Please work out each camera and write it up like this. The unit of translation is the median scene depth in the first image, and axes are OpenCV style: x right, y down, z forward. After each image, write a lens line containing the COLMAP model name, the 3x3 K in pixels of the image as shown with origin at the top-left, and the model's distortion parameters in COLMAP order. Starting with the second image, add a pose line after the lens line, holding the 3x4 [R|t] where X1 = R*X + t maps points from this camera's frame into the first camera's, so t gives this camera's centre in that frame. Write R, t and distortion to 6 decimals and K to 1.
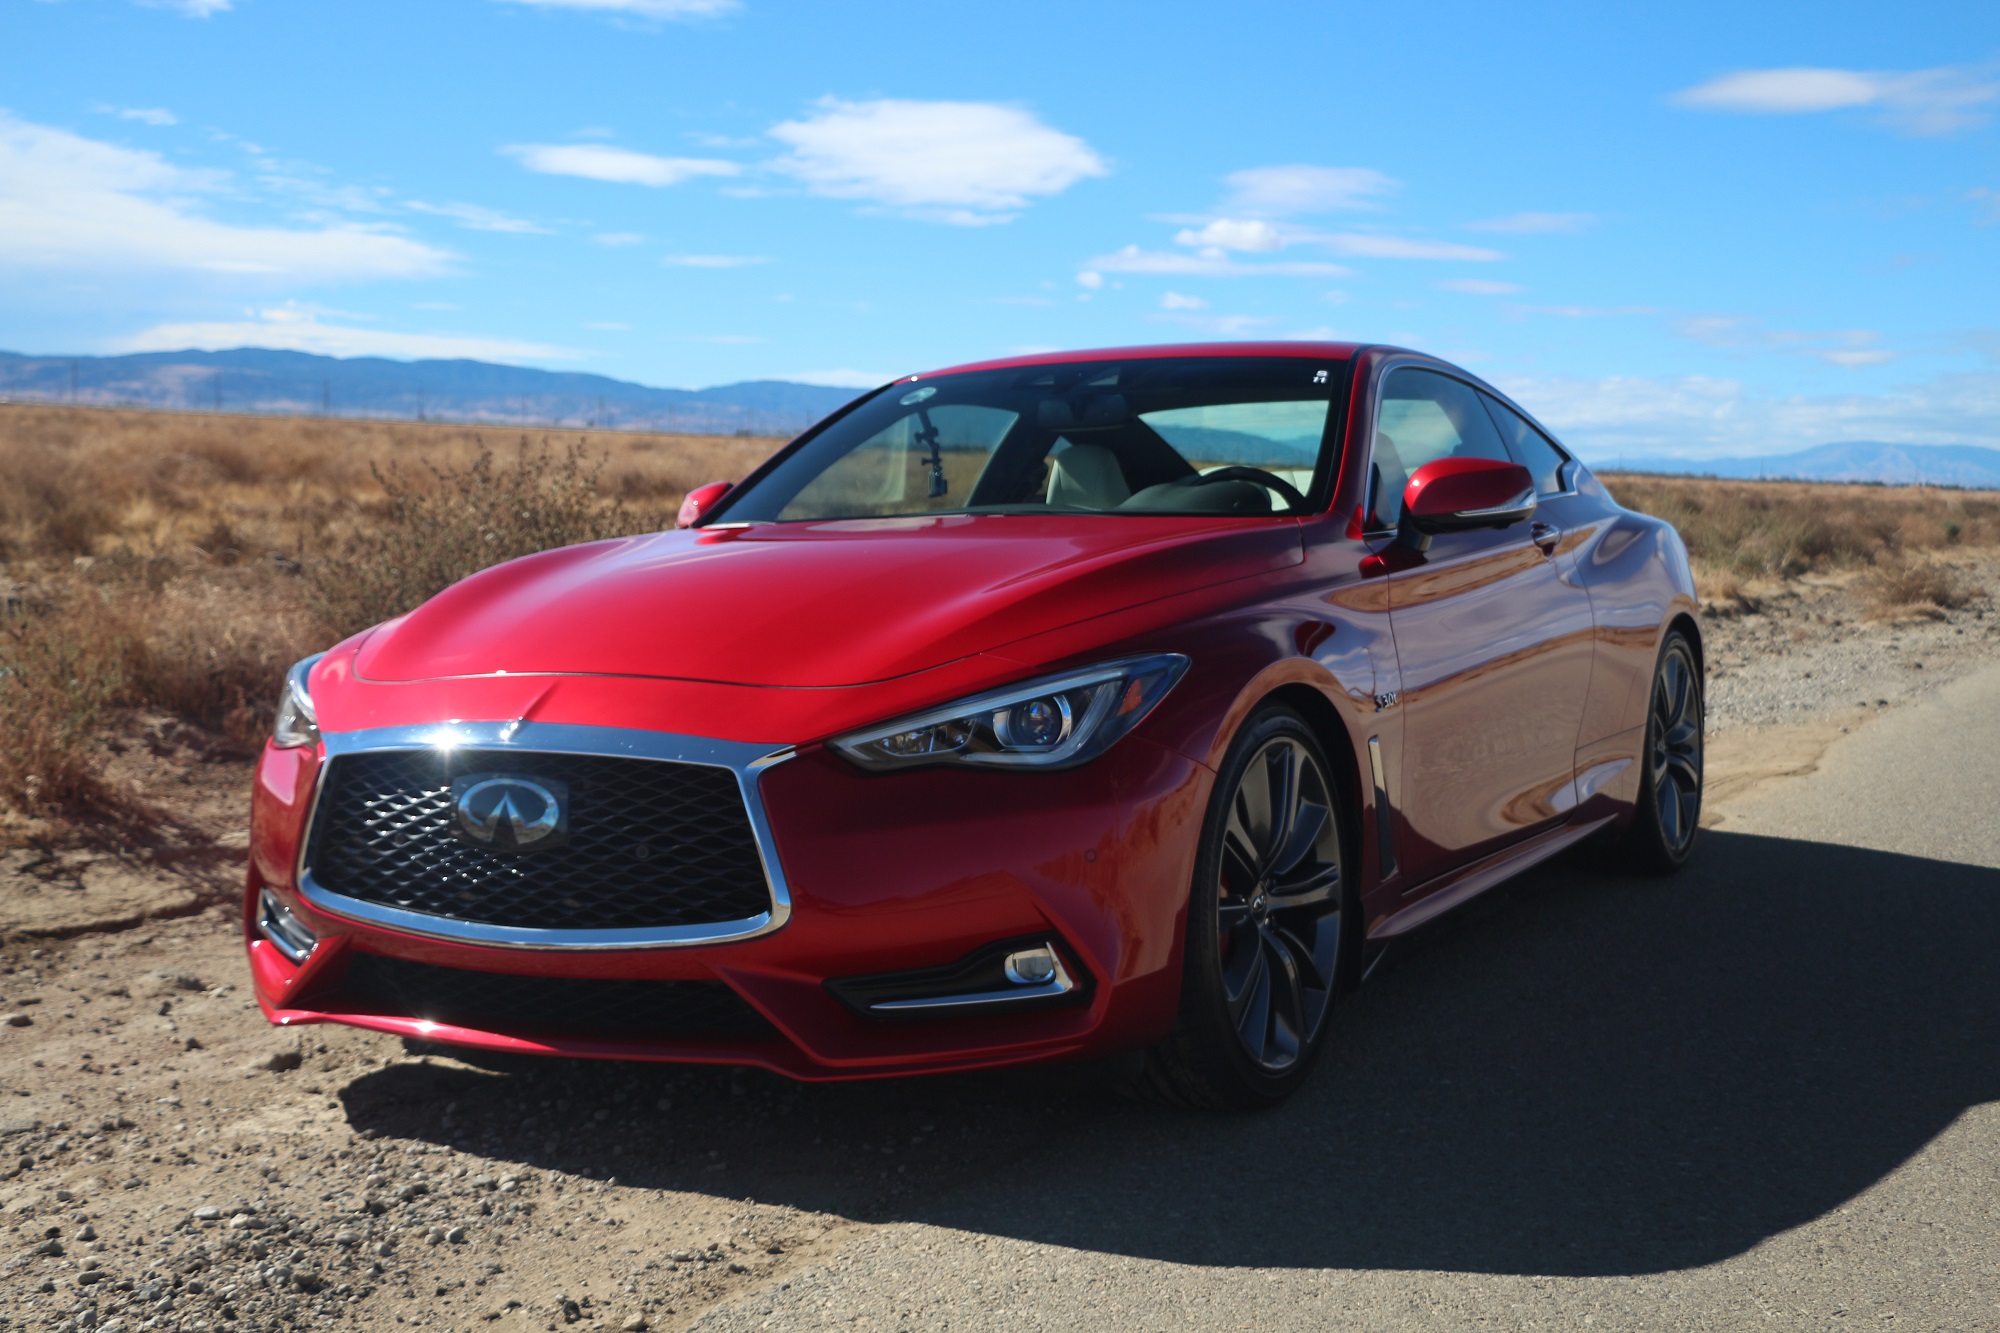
lens RADIAL K [[2500.7, 0, 996.7], [0, 2500.7, 668.9], [0, 0, 1]] dist [0.019033, 0.000000]
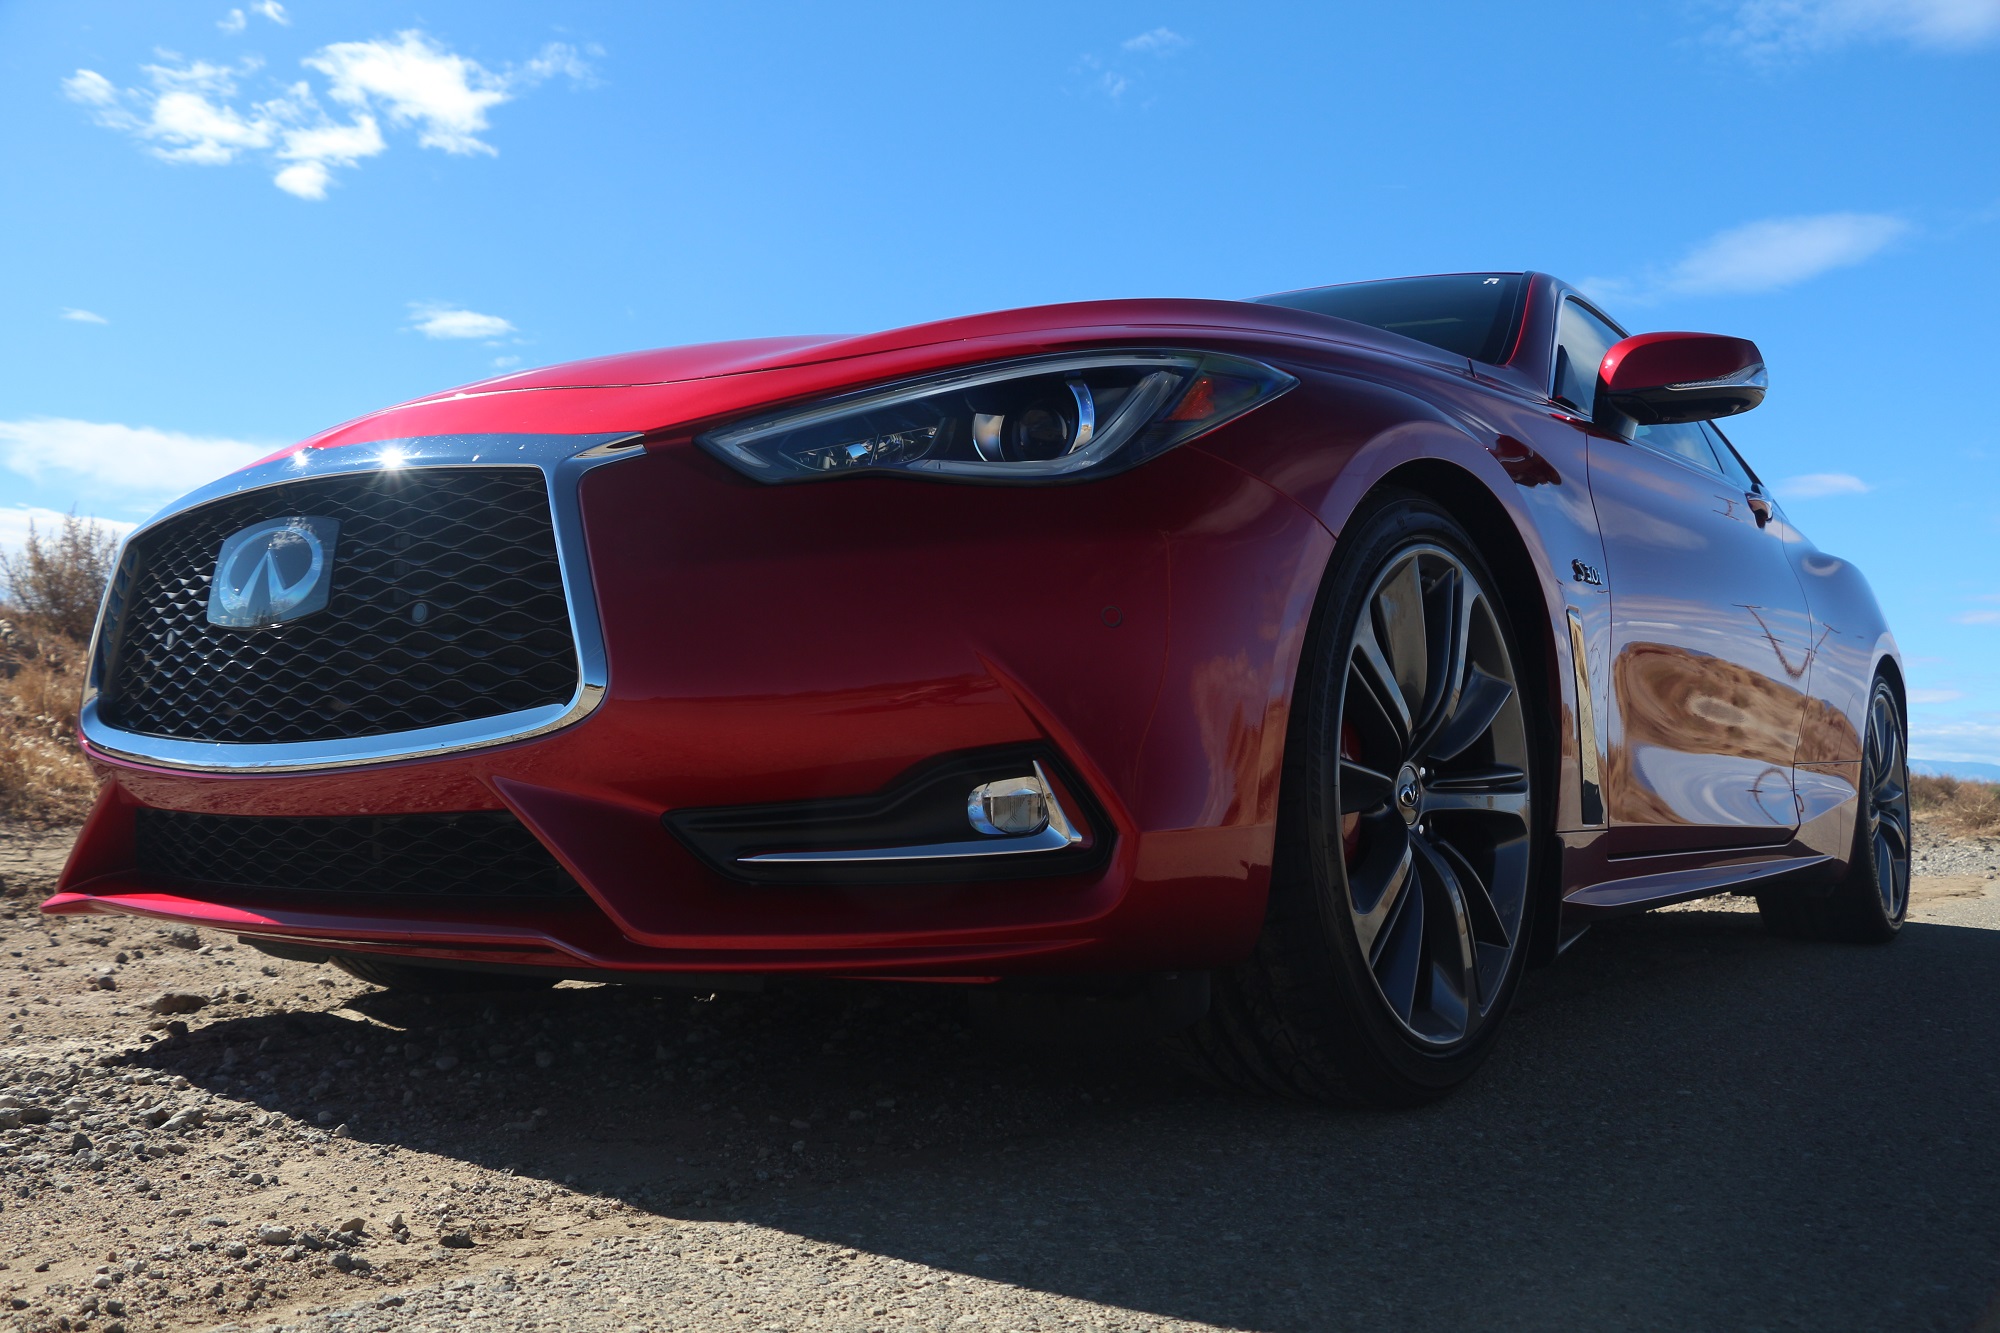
lens RADIAL K [[1765.9, 0, 1005.1], [0, 1765.9, 663.7], [0, 0, 1]] dist [-0.083314, 0.011999]
pose [[0.990074, 0.014598, -0.139787, 0.067054], [-0.034590, 0.989309, -0.141673, 0.136950], [0.136224, 0.145102, 0.979994, 0.549302]]
